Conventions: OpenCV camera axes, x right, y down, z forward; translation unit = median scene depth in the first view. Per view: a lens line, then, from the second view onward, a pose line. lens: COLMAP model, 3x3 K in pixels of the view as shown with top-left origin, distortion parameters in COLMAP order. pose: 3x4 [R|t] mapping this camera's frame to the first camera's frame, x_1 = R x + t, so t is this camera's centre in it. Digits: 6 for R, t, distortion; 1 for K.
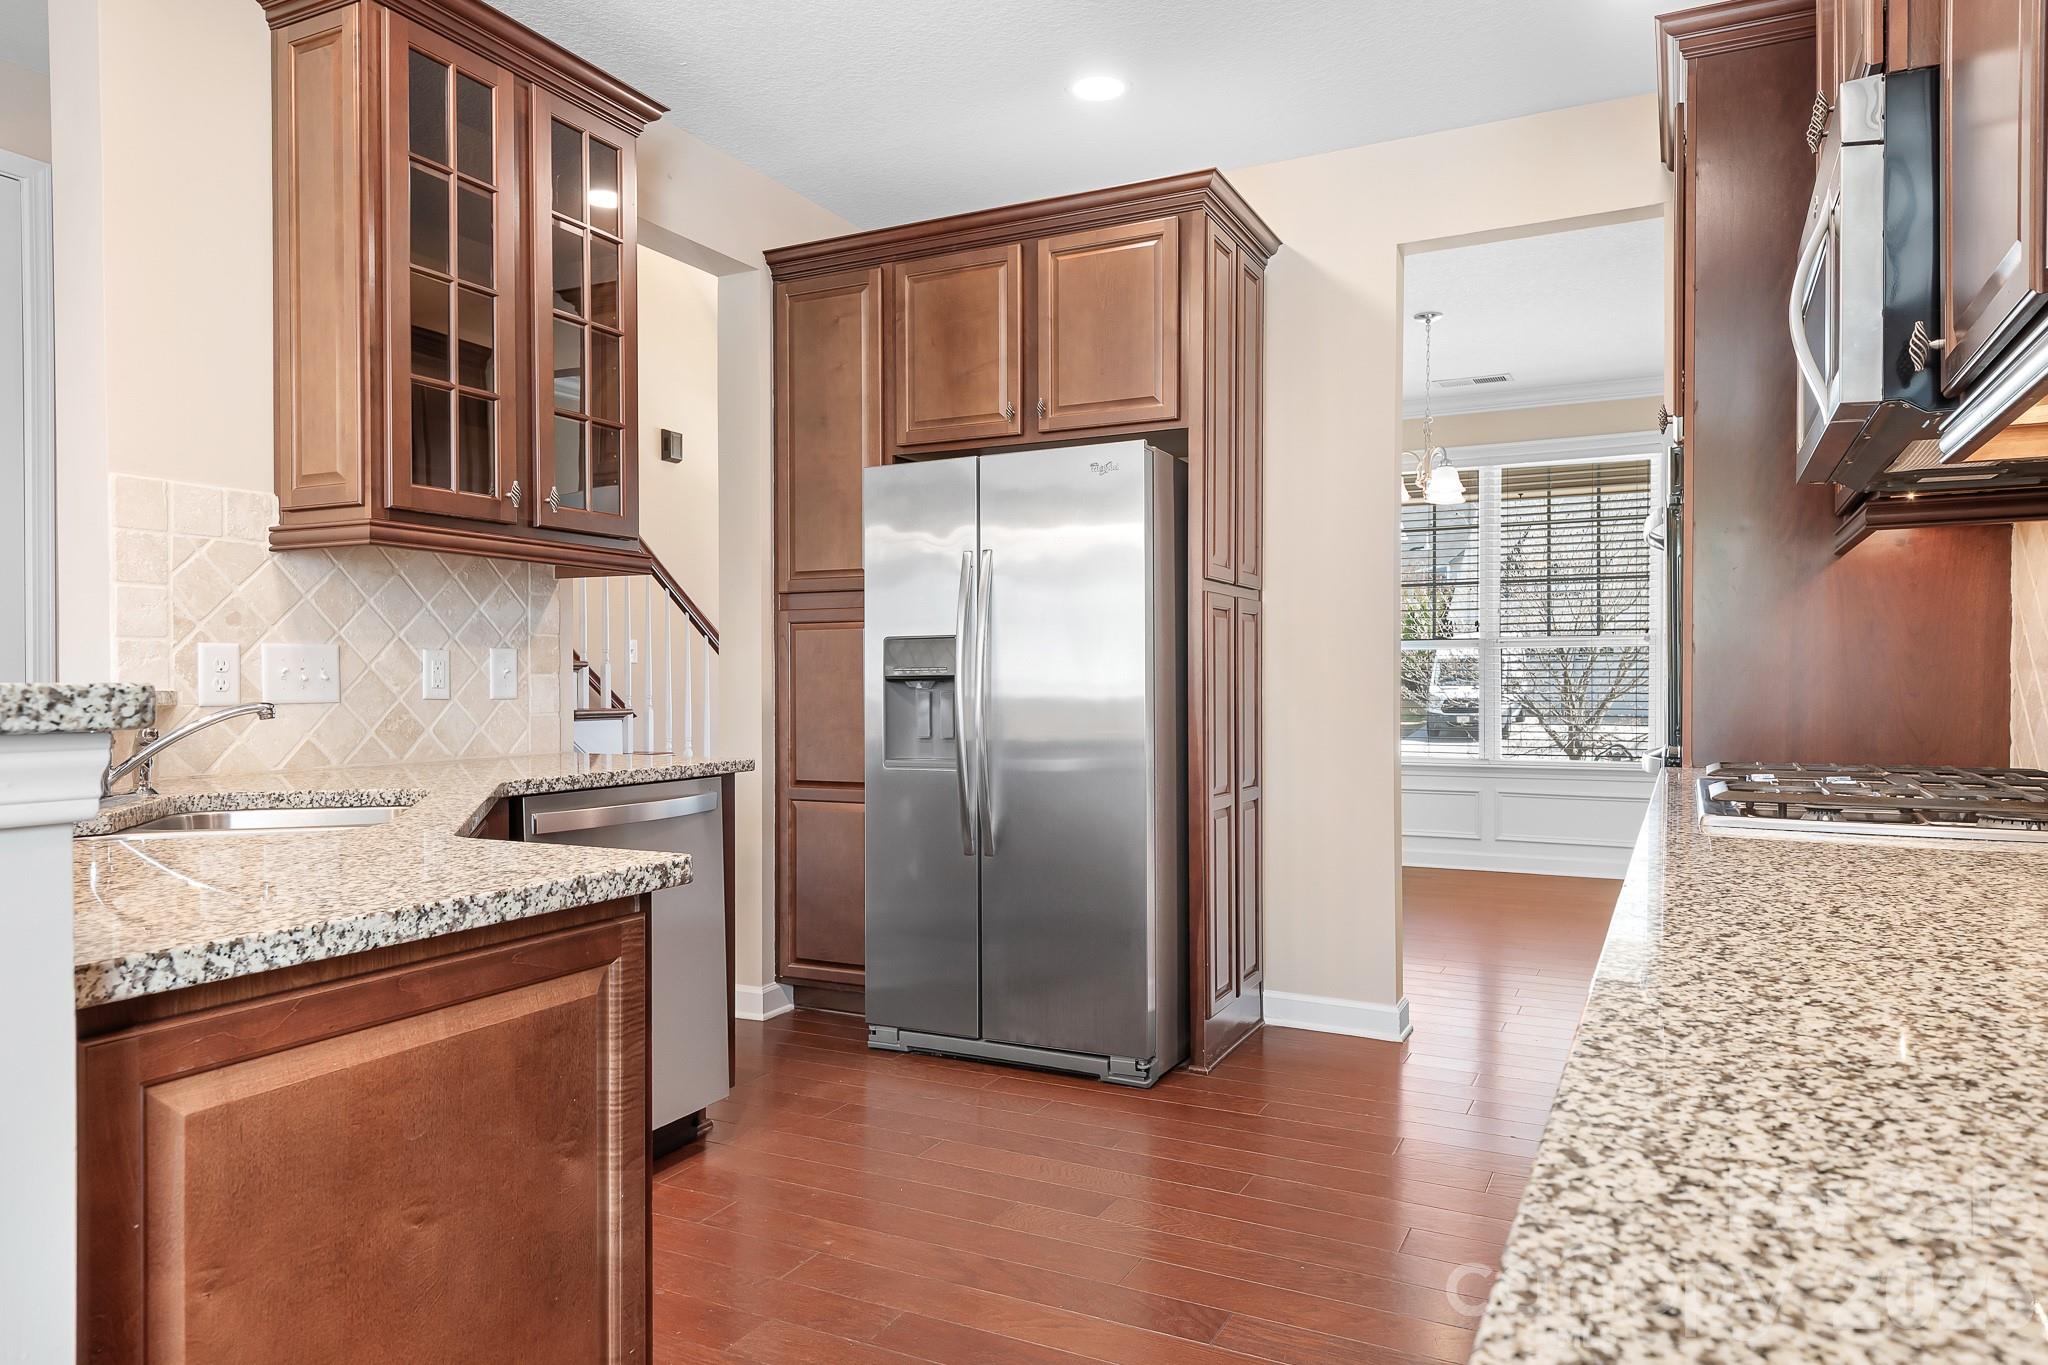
lens RADIAL K [[1285.0, 0, 1014.5], [0, 1285.0, 690.5], [0, 0, 1]] dist [0.057428, 0.001761]
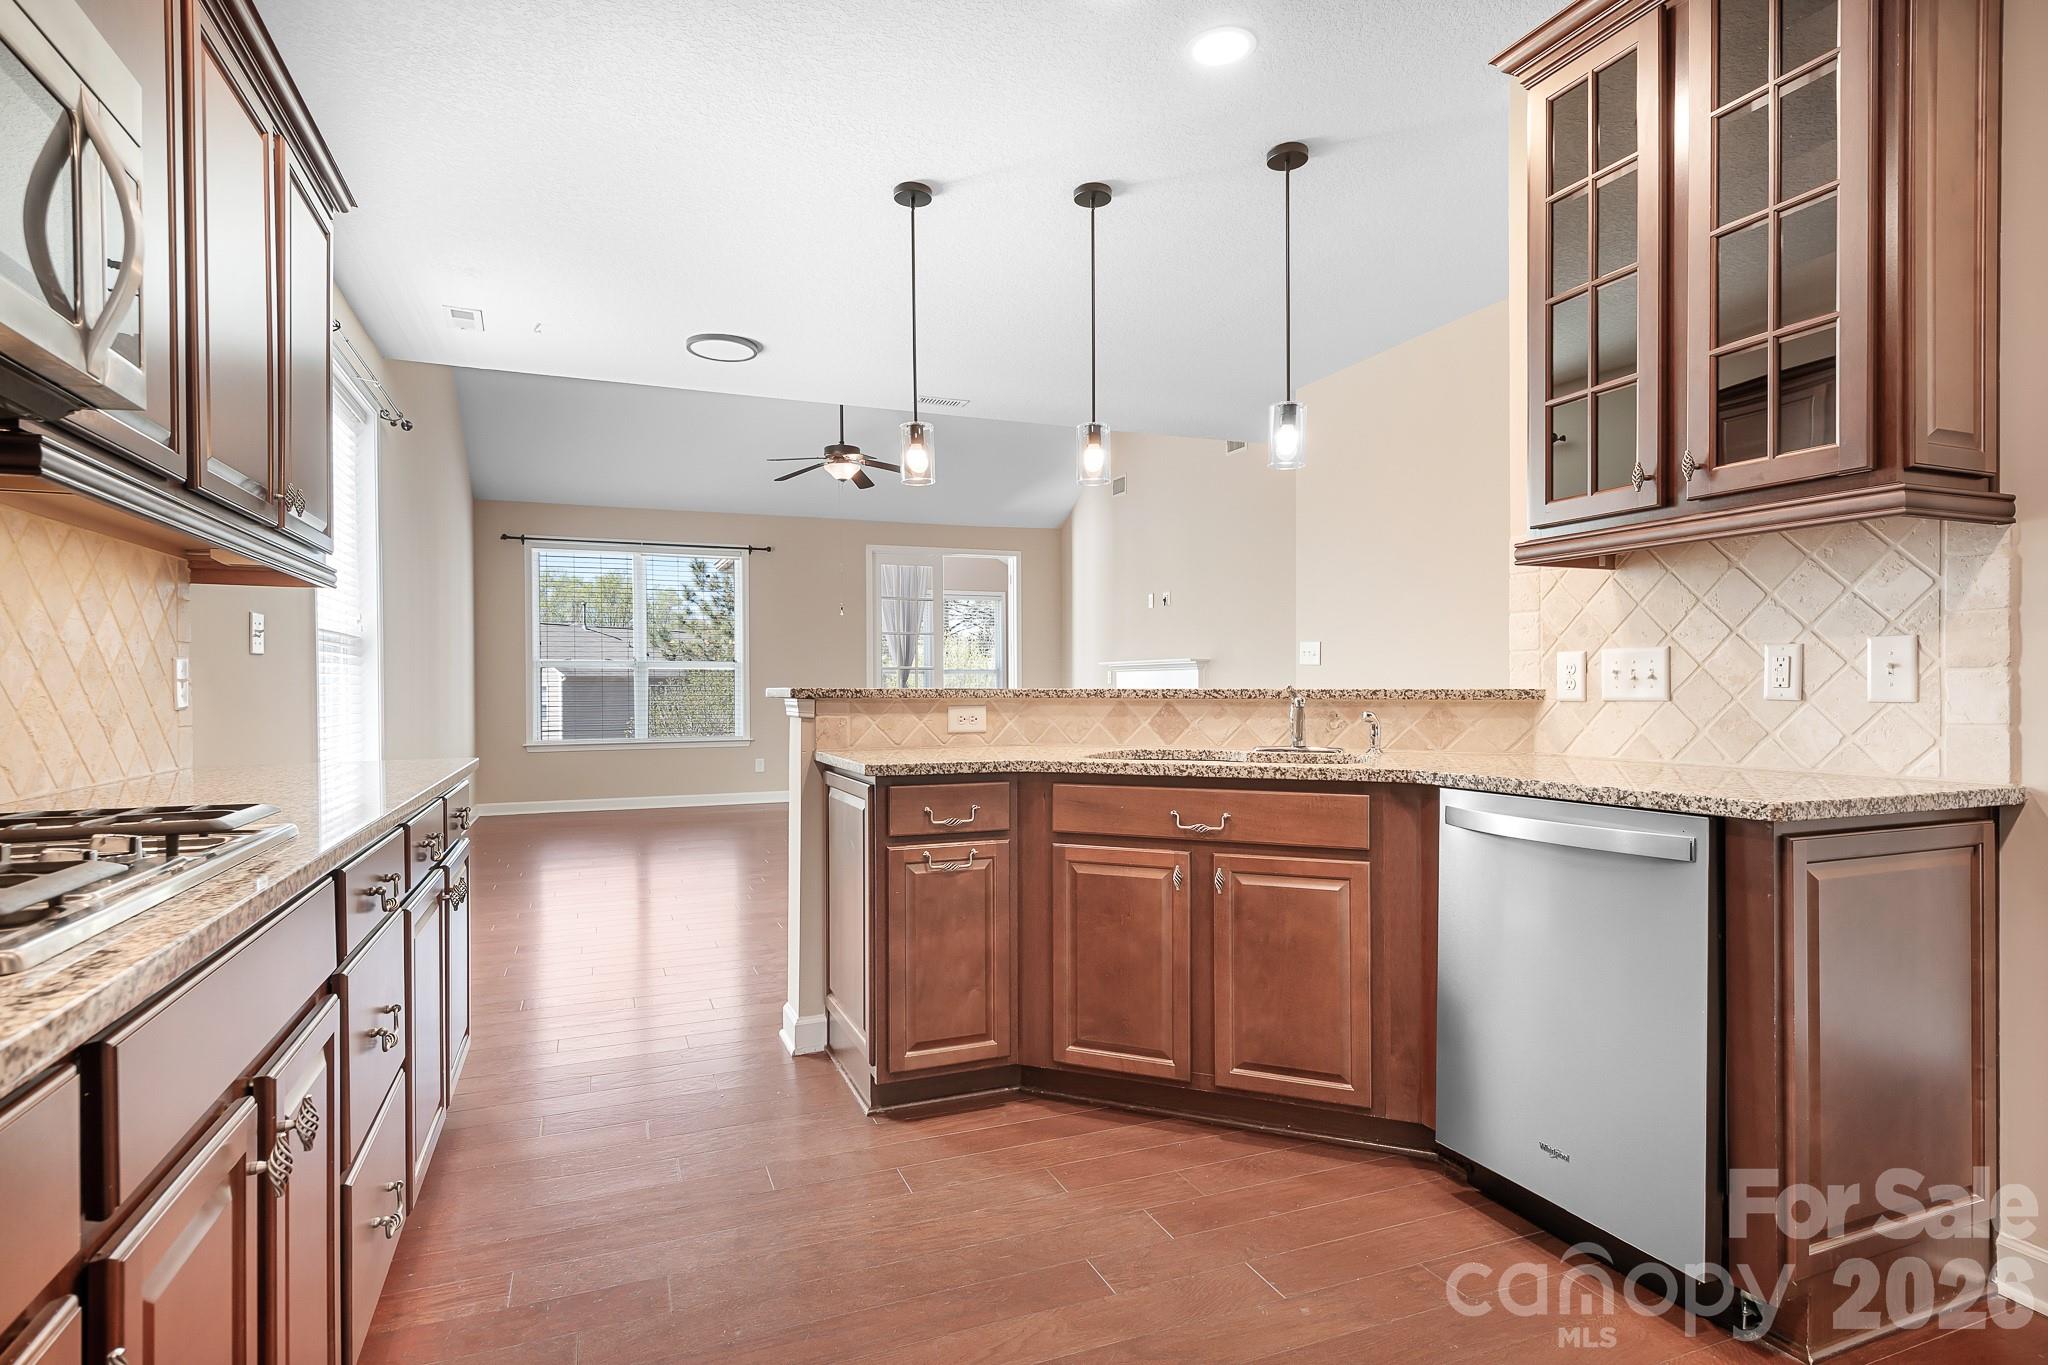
lens RADIAL K [[1040.4, 0, 1014.4], [0, 1040.4, 664.8], [0, 0, 1]] dist [-0.002627, -0.000879]
pose [[-0.645493, -0.011574, -0.763679, 0.466254], [0.002217, 0.999853, -0.017028, -0.007171], [0.763763, -0.012685, -0.645372, 1.134543]]
